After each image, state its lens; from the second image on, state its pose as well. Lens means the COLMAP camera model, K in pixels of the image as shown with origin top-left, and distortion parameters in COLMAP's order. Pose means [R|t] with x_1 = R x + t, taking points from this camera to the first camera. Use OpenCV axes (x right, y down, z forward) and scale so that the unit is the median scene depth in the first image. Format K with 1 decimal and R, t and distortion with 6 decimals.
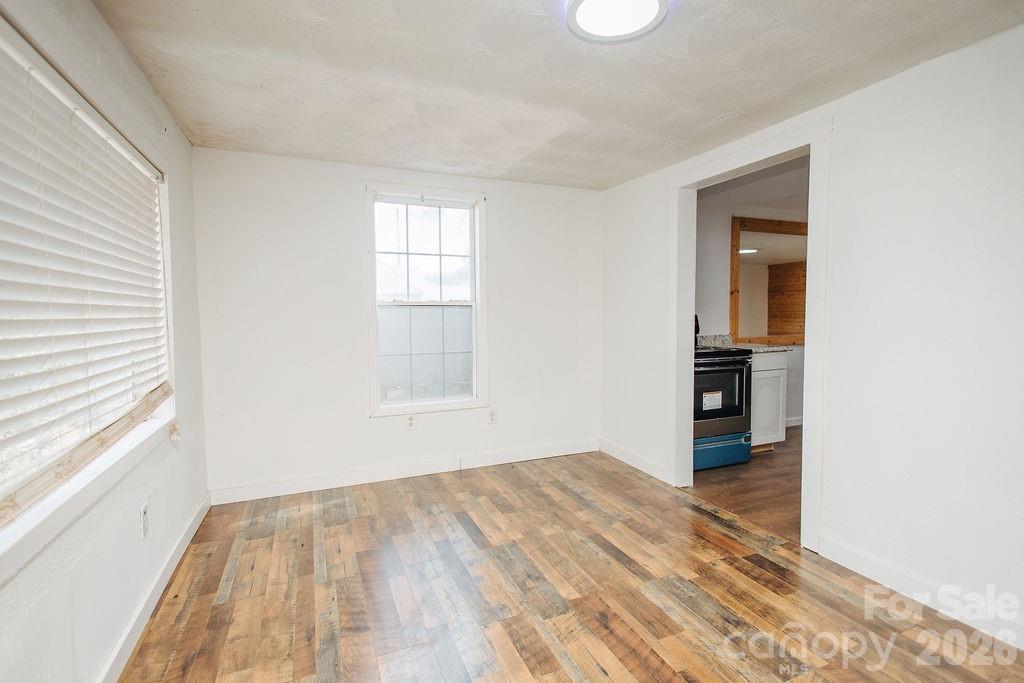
lens RADIAL K [[476.7, 0, 514.2], [0, 476.7, 338.9], [0, 0, 1]] dist [0.012079, -0.000372]
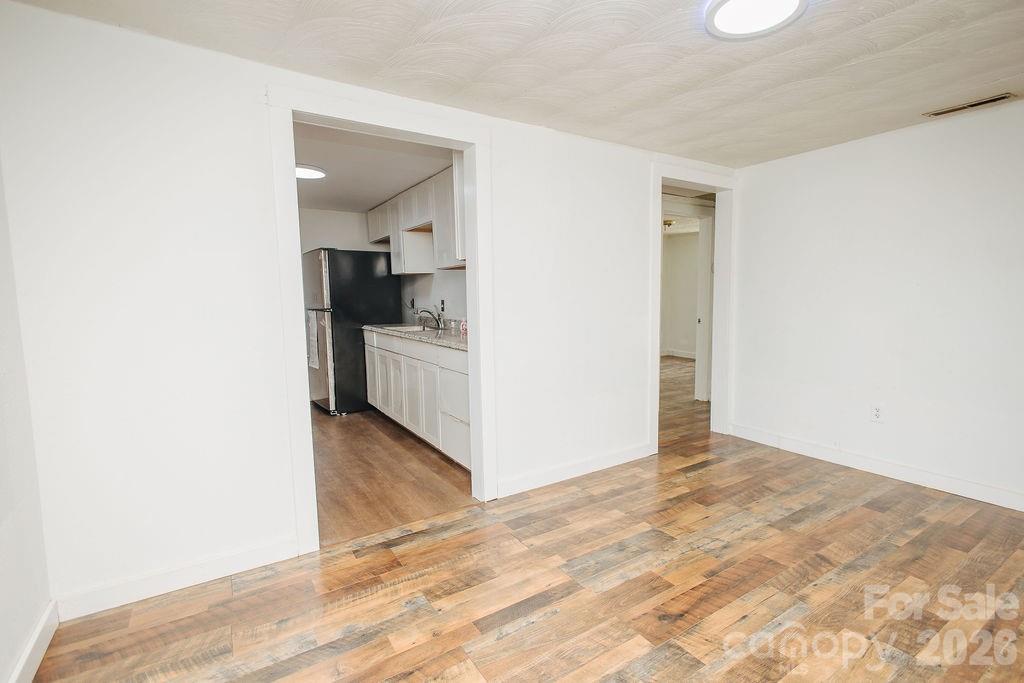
lens RADIAL K [[478.0, 0, 510.2], [0, 478.0, 340.1], [0, 0, 1]] dist [0.011641, 0.000035]
pose [[-0.166054, -0.081494, 0.982743, -0.485206], [0.069098, 0.993168, 0.094034, -0.053637], [-0.983693, 0.083520, -0.159289, 1.053835]]
